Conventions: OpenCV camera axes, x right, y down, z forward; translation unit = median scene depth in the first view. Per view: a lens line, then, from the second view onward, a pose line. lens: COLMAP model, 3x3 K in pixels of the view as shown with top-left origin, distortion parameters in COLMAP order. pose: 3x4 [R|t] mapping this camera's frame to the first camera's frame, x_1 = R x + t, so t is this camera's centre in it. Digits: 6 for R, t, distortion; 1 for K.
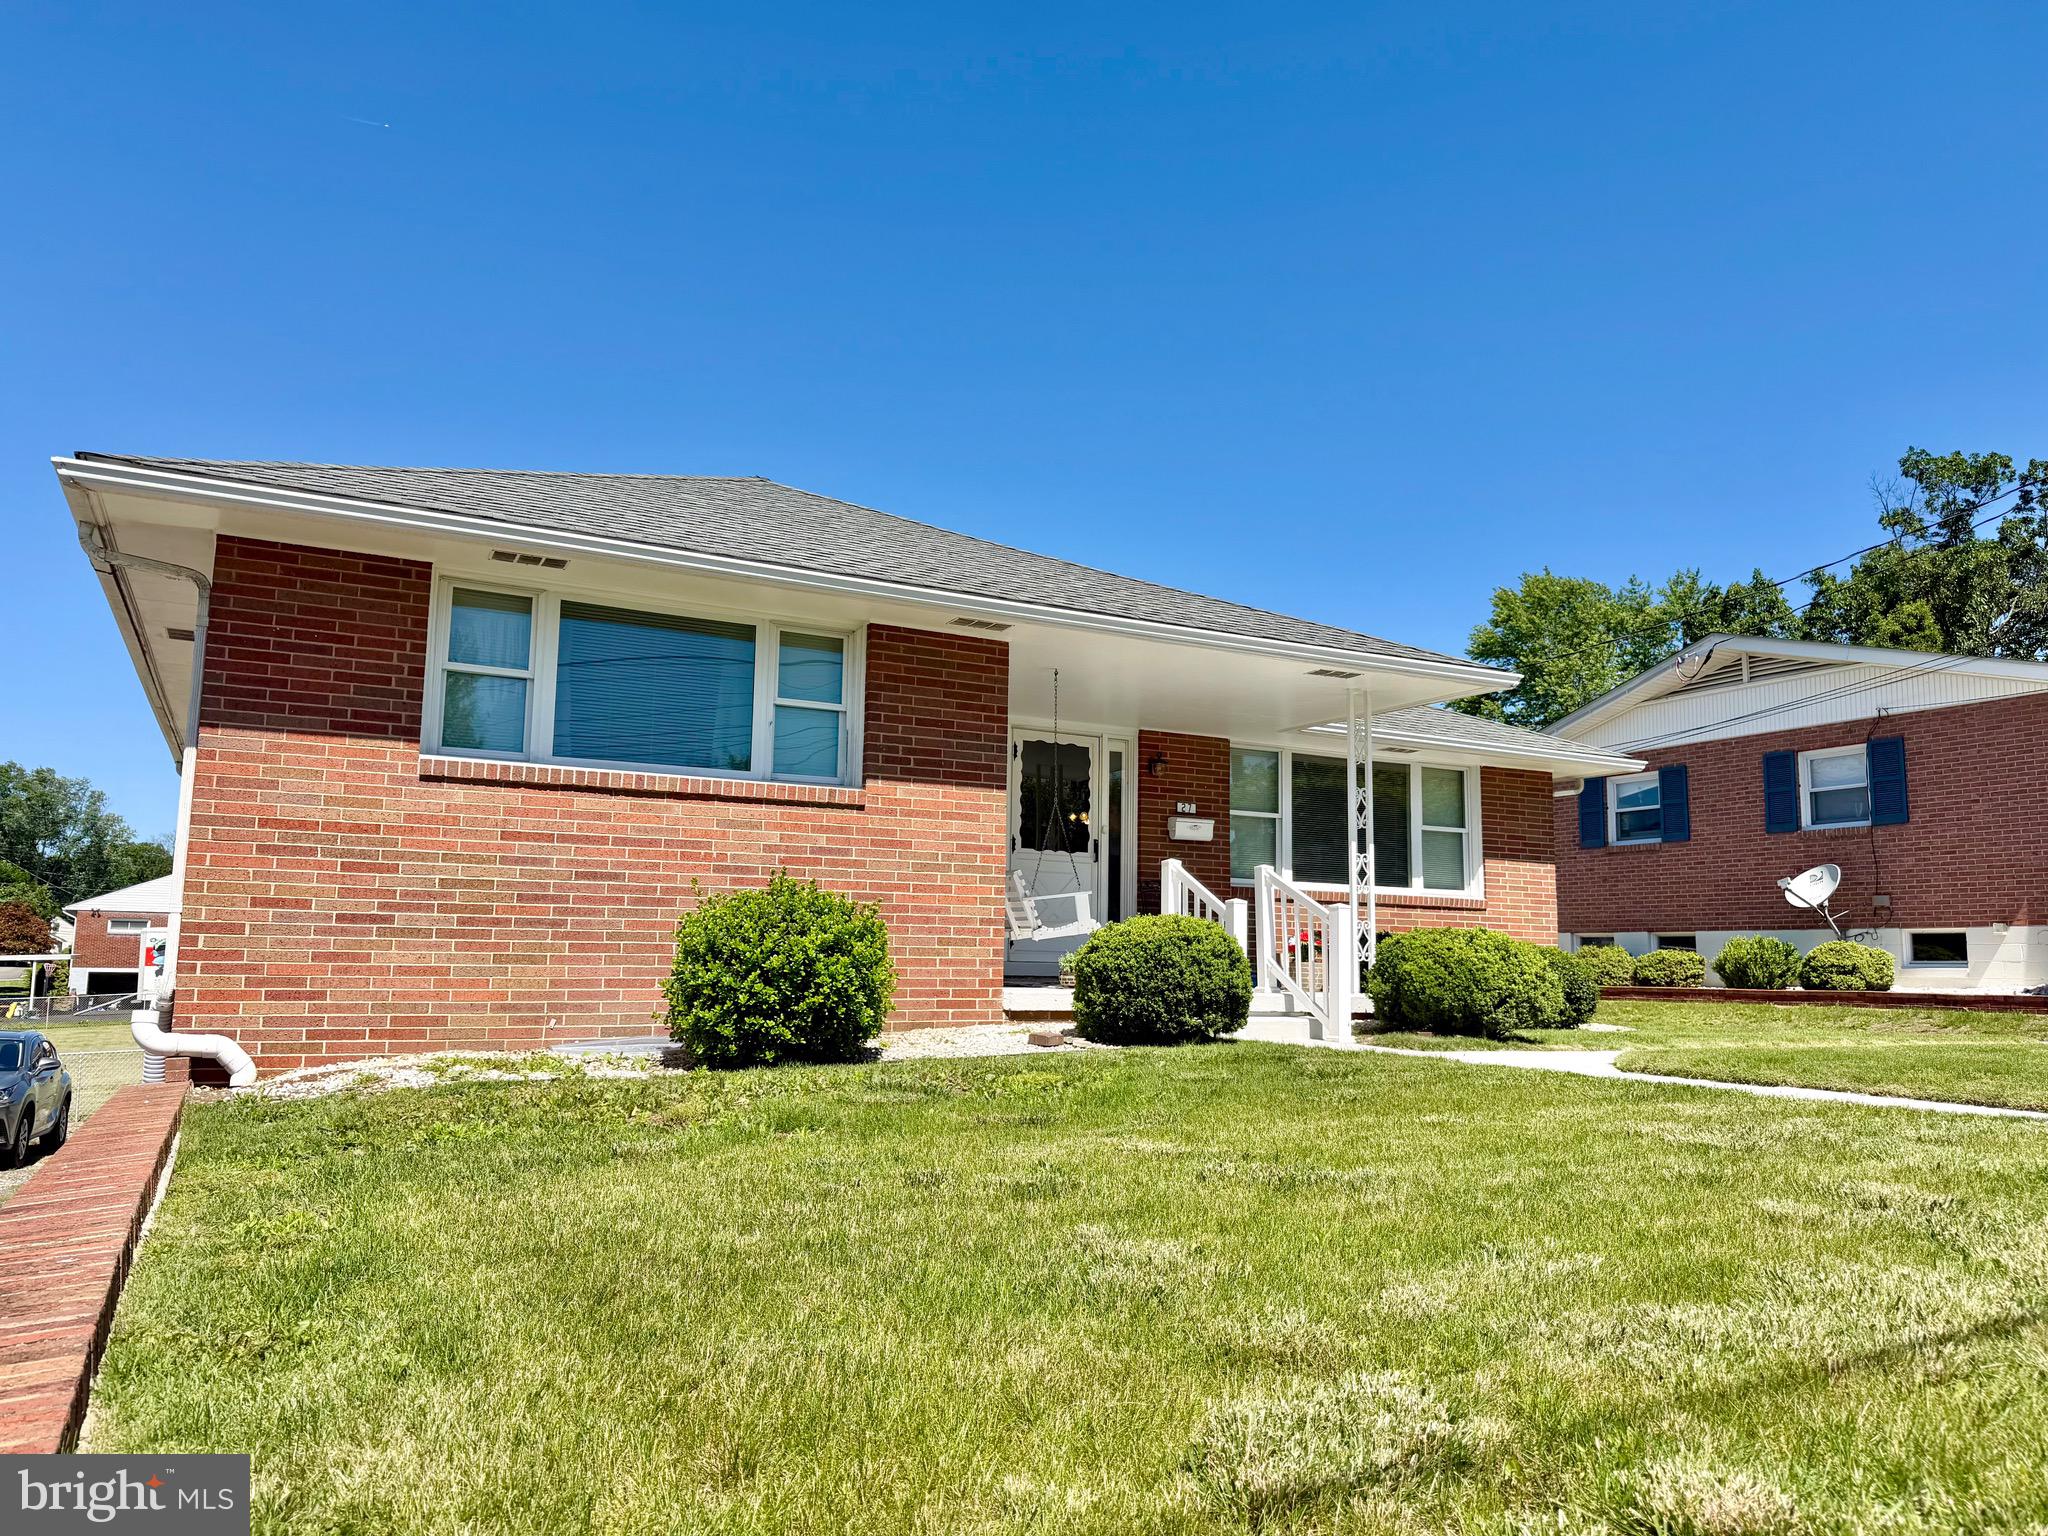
lens RADIAL K [[1443.4, 0, 1021.0], [0, 1443.4, 749.2], [0, 0, 1]] dist [0.030655, -0.030105]
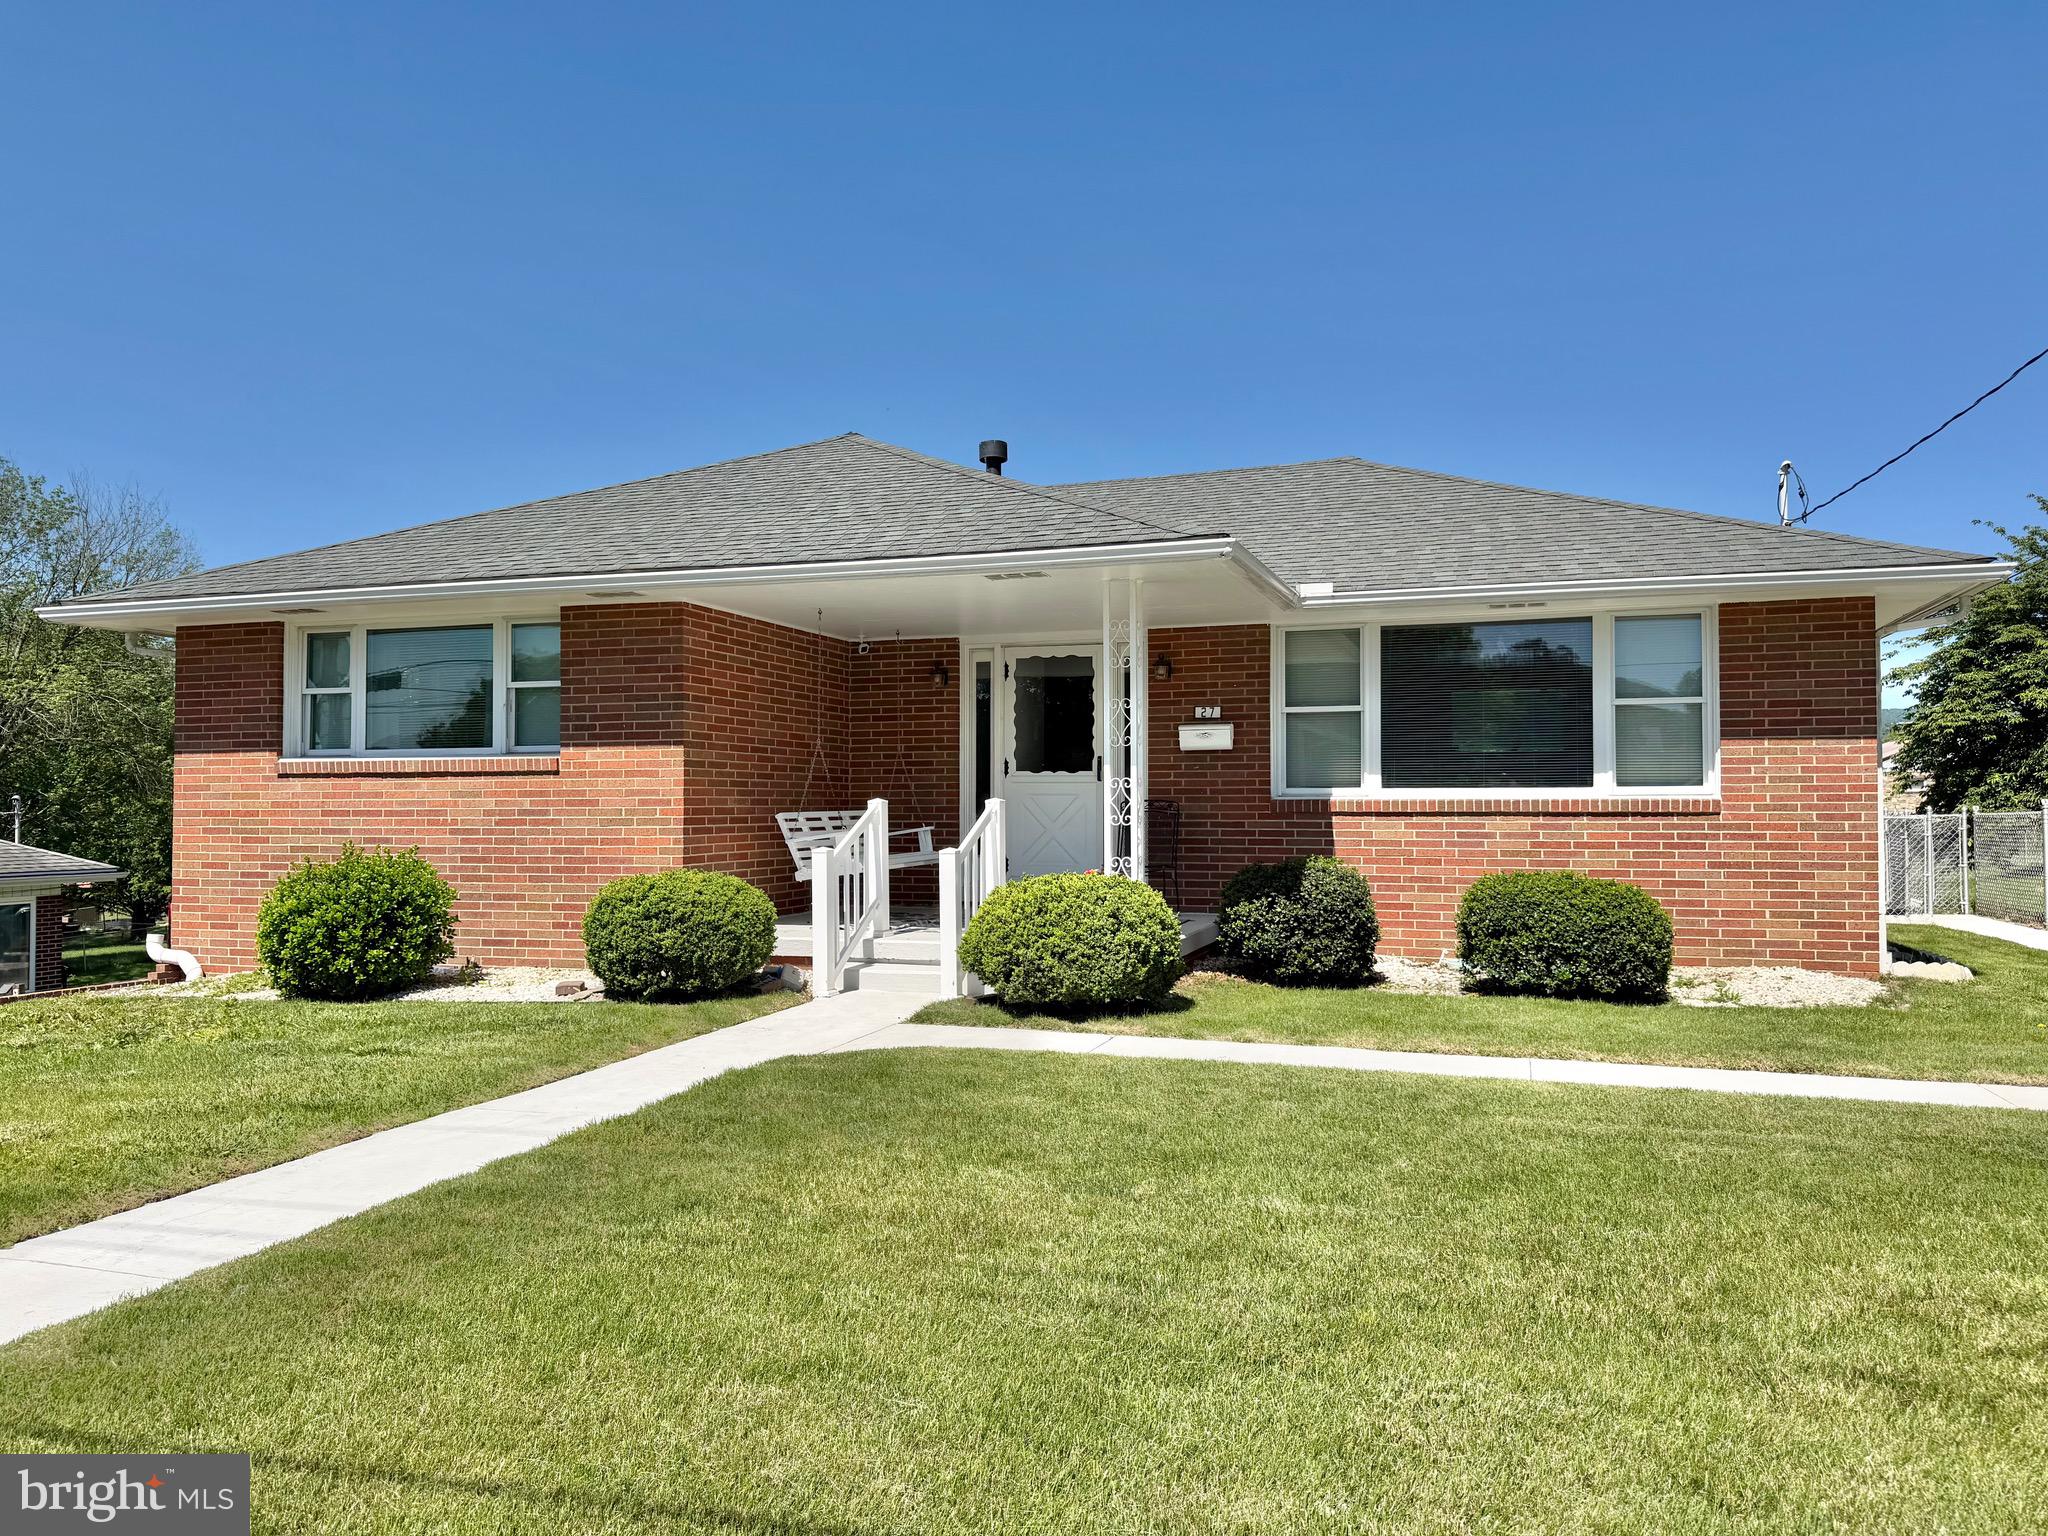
lens RADIAL K [[1443.4, 0, 1037.3], [0, 1443.4, 772.9], [0, 0, 1]] dist [0.030655, -0.030105]
pose [[0.691669, -0.036046, -0.721314, 0.962386], [0.120247, 0.990561, 0.065803, 0.010820], [0.712134, -0.132250, 0.689475, 0.472460]]
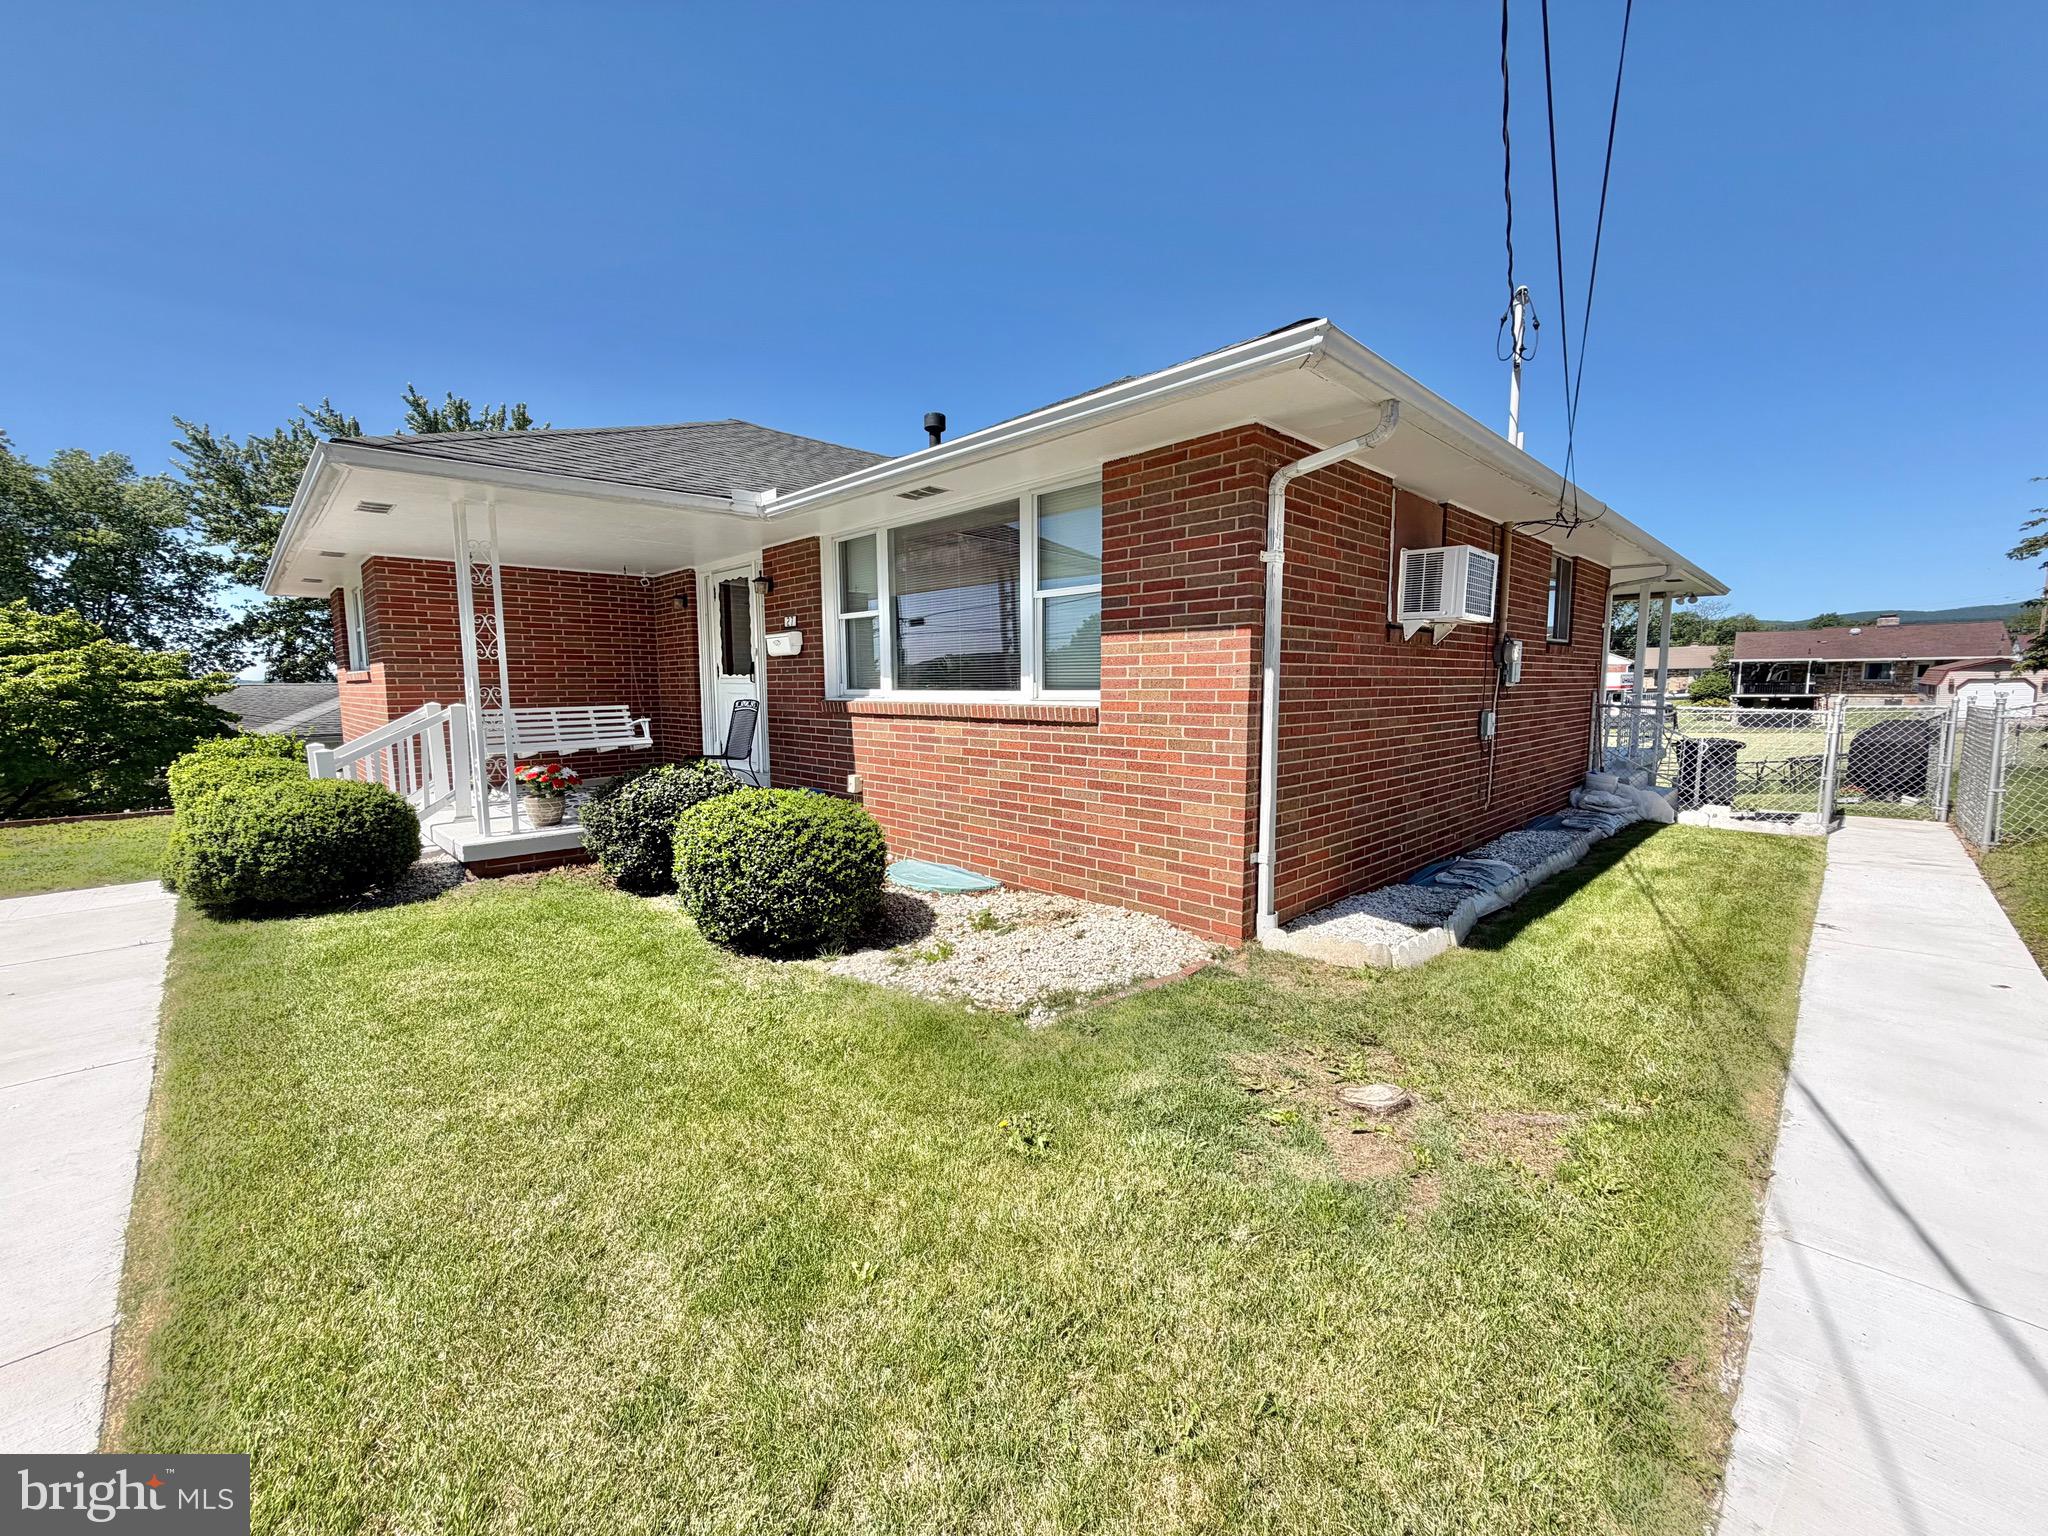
lens RADIAL K [[822.6, 0, 1034.8], [0, 822.6, 780.3], [0, 0, 1]] dist [-0.001358, 0.000421]
pose [[0.292155, 0.093558, -0.951784, 1.013941], [0.152061, 0.977999, 0.142811, 0.131853], [0.944205, -0.186453, 0.271501, 1.424055]]
